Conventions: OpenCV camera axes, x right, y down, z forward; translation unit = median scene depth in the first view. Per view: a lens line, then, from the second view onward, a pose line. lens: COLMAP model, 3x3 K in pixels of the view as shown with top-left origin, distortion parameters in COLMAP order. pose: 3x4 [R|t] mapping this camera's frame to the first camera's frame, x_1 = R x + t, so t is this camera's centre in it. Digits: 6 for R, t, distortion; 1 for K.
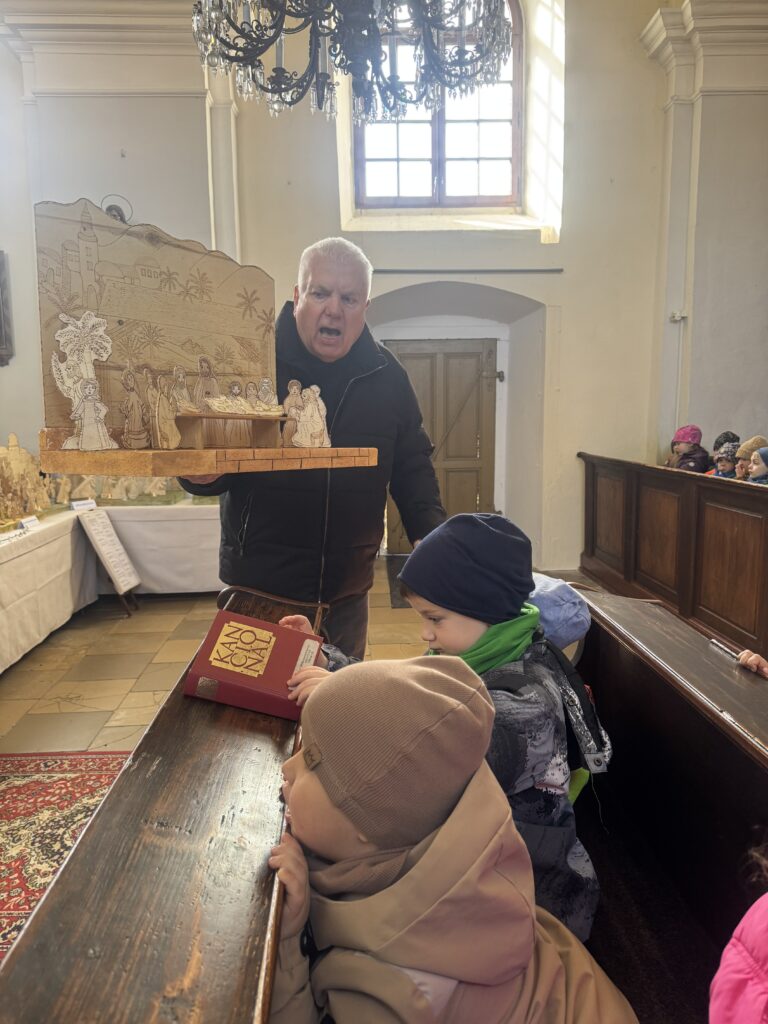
lens RADIAL K [[707.1, 0, 384.0], [0, 707.1, 512.0], [0, 0, 1]] dist [0.006784, 0.001749]
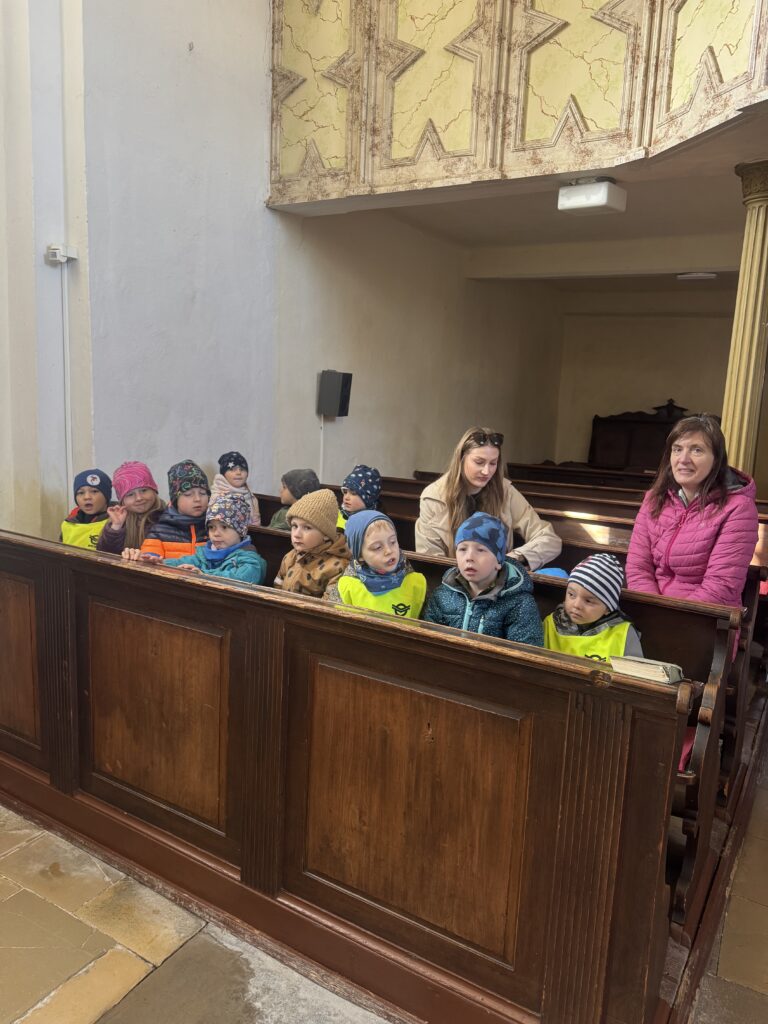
lens RADIAL K [[707.1, 0, 384.0], [0, 707.1, 512.0], [0, 0, 1]] dist [0.006784, 0.001749]
pose [[0.545398, -0.096372, 0.832619, 0.084348], [0.071507, 0.995096, 0.068337, -0.113301], [-0.835122, 0.022267, 0.549614, 0.575159]]
